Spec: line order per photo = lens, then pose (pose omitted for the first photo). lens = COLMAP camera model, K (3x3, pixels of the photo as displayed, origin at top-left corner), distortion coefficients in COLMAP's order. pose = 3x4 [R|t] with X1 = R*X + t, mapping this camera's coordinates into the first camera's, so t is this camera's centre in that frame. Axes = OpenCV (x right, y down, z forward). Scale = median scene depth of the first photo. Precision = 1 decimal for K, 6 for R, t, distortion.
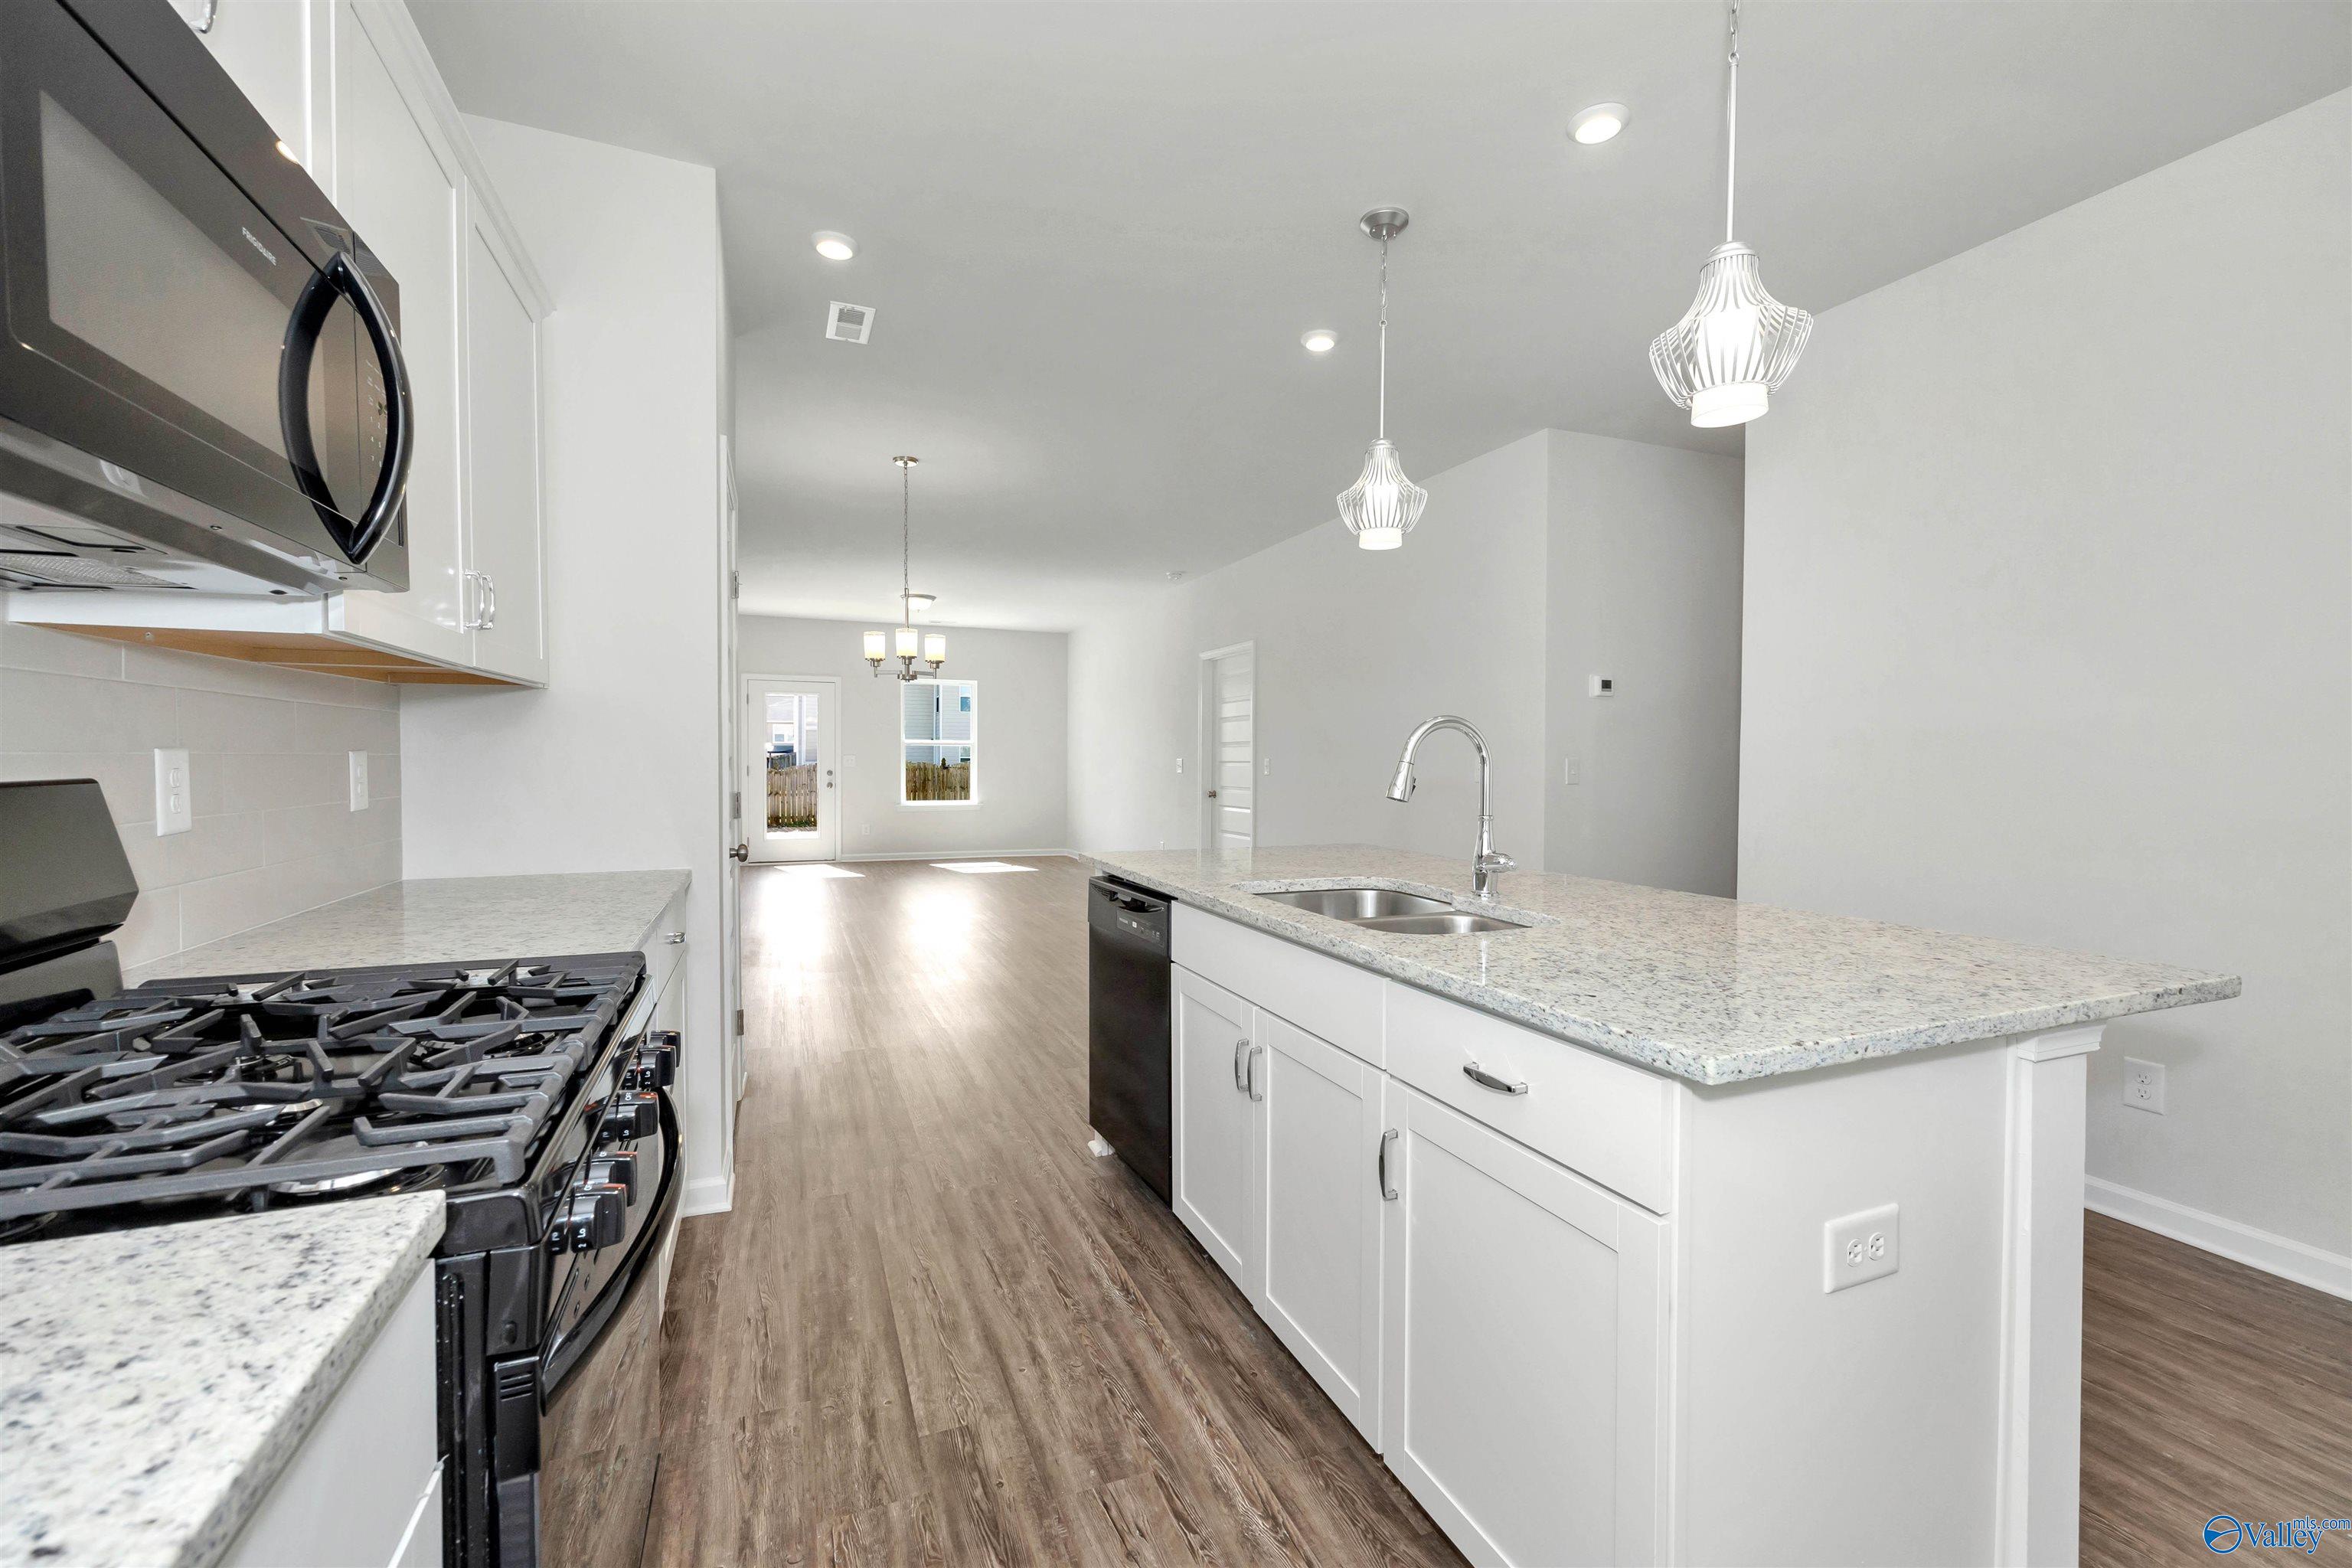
lens RADIAL K [[985.7, 0, 1176.0], [0, 985.7, 784.0], [0, 0, 1]] dist [0.002118, 0.000181]
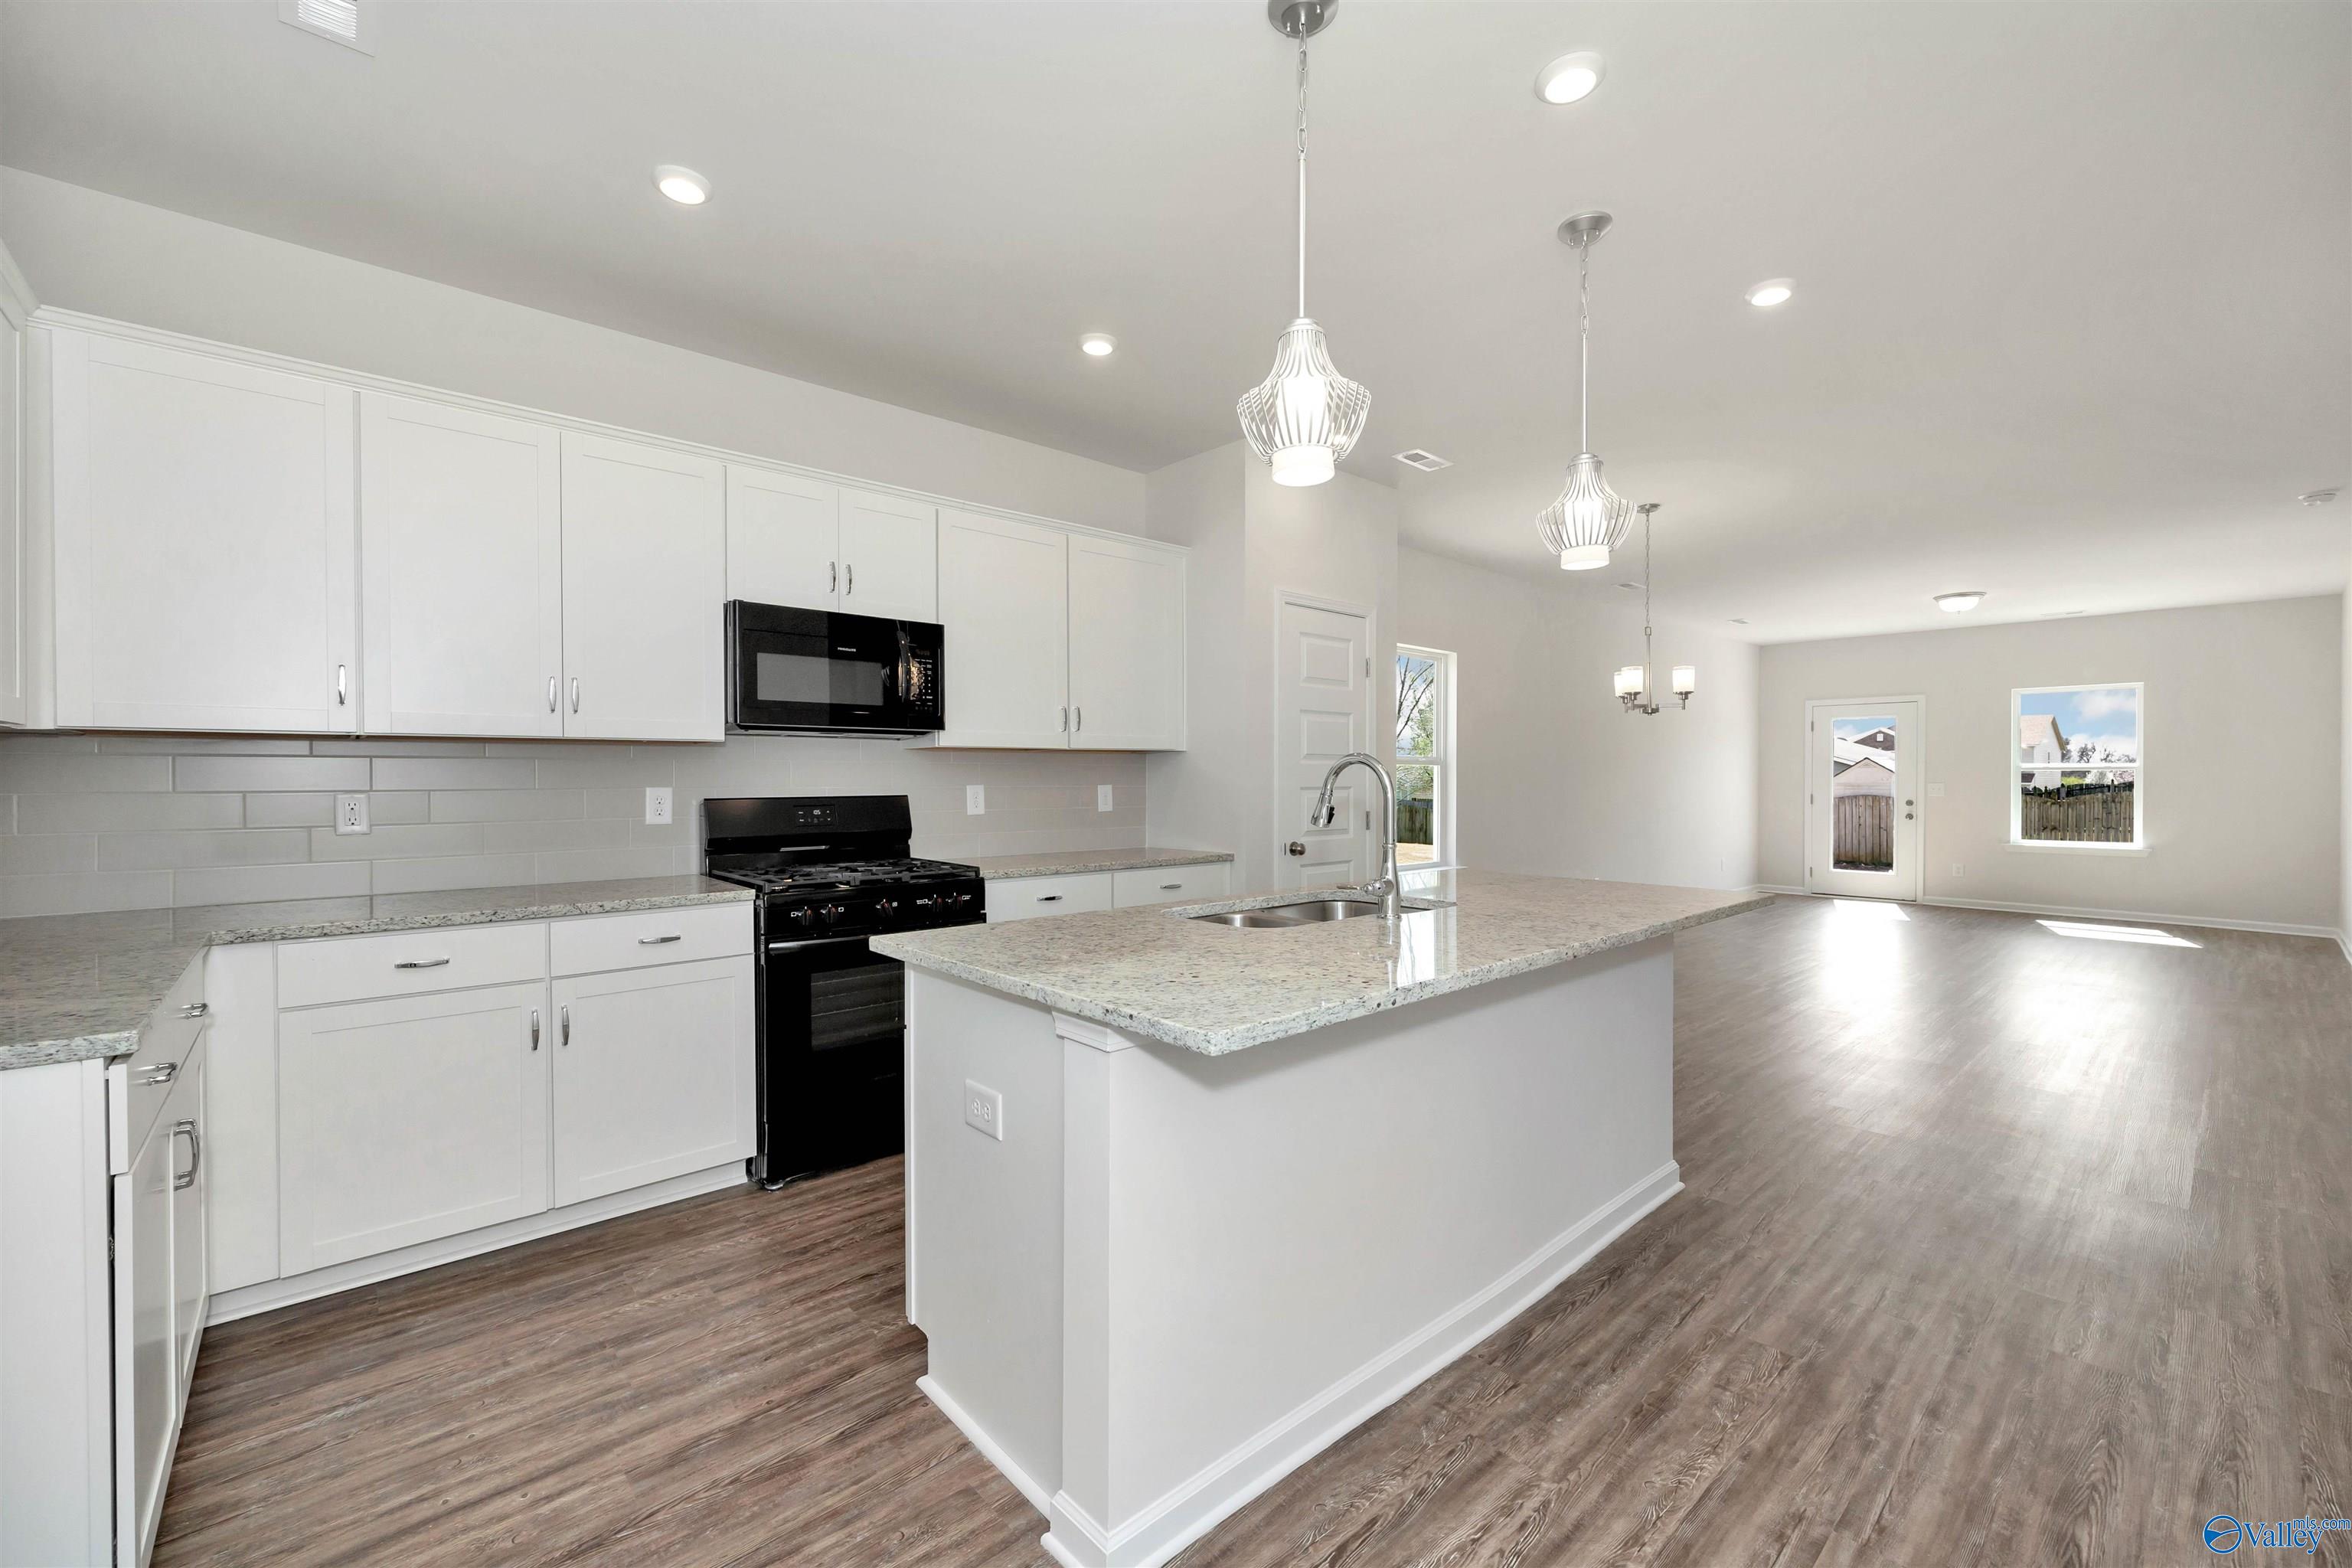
lens RADIAL K [[952.9, 0, 1176.0], [0, 952.9, 784.0], [0, 0, 1]] dist [-0.001464, -0.000124]
pose [[0.336420, -0.002392, -0.941709, 0.395671], [-0.023698, 0.999659, -0.011005, -0.005324], [0.941414, 0.026019, 0.336249, 0.139325]]
